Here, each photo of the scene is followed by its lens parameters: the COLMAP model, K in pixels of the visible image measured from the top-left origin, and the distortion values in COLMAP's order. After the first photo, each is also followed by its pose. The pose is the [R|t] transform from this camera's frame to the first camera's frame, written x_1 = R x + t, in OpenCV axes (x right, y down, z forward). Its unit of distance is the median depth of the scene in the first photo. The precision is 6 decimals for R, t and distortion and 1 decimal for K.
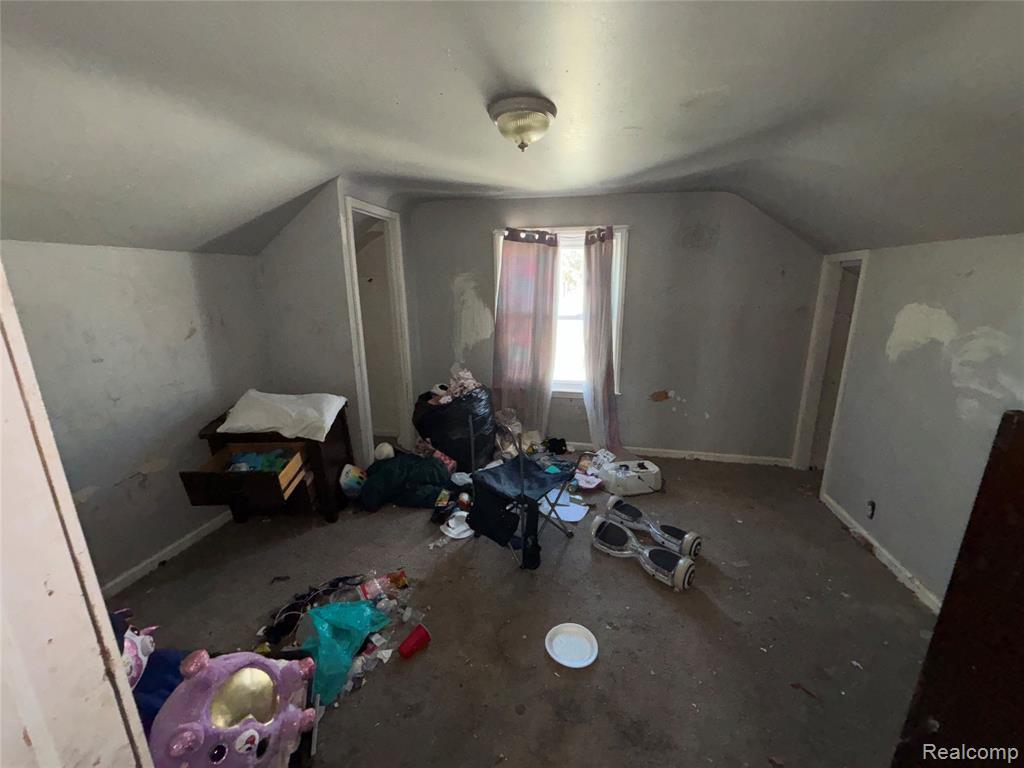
lens RADIAL K [[411.1, 0, 506.8], [0, 411.1, 386.9], [0, 0, 1]] dist [0.004092, -0.001736]
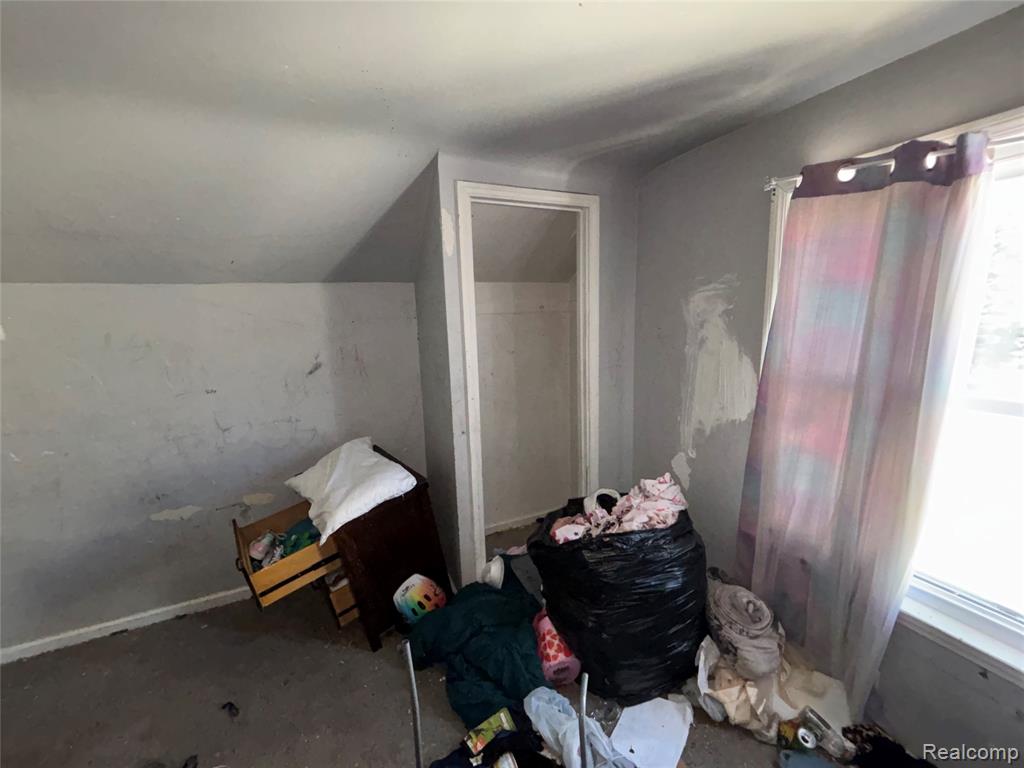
lens RADIAL K [[411.1, 0, 512.1], [0, 411.1, 385.0], [0, 0, 1]] dist [0.004092, -0.001736]
pose [[0.607946, 0.122487, -0.784474, 0.170502], [-0.168529, 0.985422, 0.023257, -0.135819], [0.775887, 0.118068, 0.619726, 0.548144]]
